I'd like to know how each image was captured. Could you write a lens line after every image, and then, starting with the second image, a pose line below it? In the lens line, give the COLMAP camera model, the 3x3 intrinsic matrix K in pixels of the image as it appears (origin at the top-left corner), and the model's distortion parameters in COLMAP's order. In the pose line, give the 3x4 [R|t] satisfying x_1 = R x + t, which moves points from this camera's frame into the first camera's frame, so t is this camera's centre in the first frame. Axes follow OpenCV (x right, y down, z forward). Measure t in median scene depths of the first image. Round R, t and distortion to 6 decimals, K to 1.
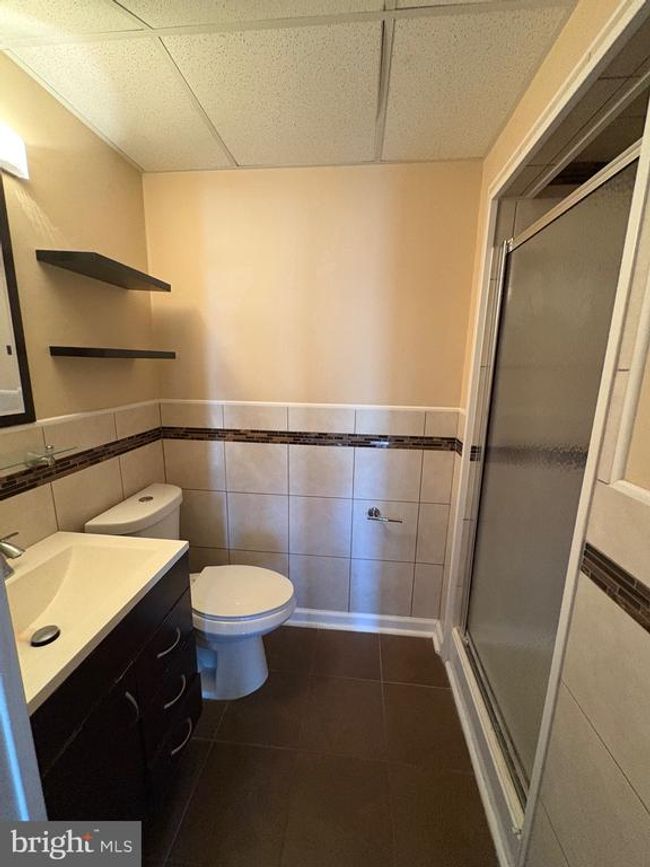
lens RADIAL K [[346.4, 0, 325.0], [0, 346.4, 433.5], [0, 0, 1]] dist [0.001547, 0.000255]
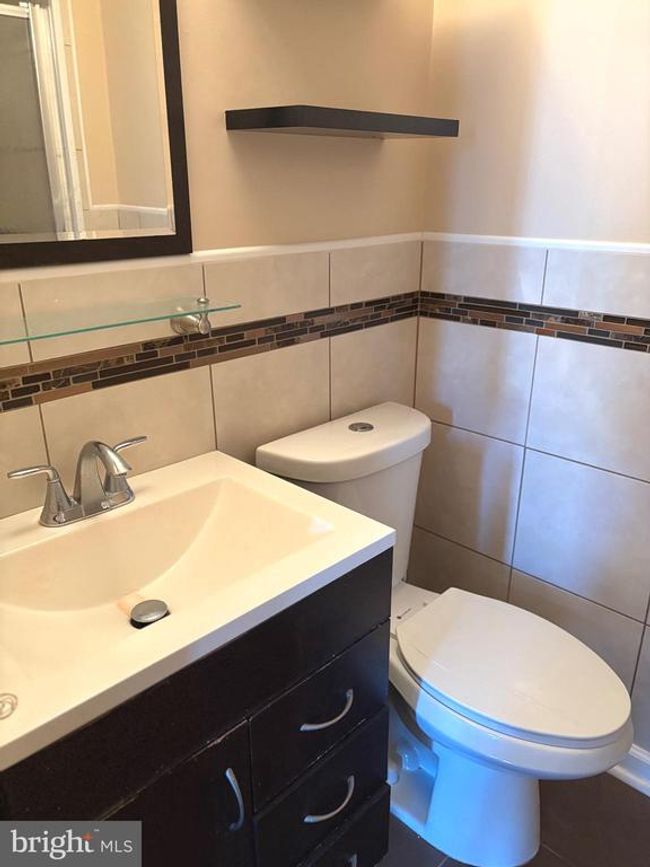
lens RADIAL K [[661.8, 0, 325.0], [0, 661.8, 433.5], [0, 0, 1]] dist [0.051680, -0.046642]
pose [[0.779347, 0.203447, -0.592644, 0.032329], [-0.109960, 0.975550, 0.190294, 0.017602], [0.616869, -0.083138, 0.782663, 0.207048]]
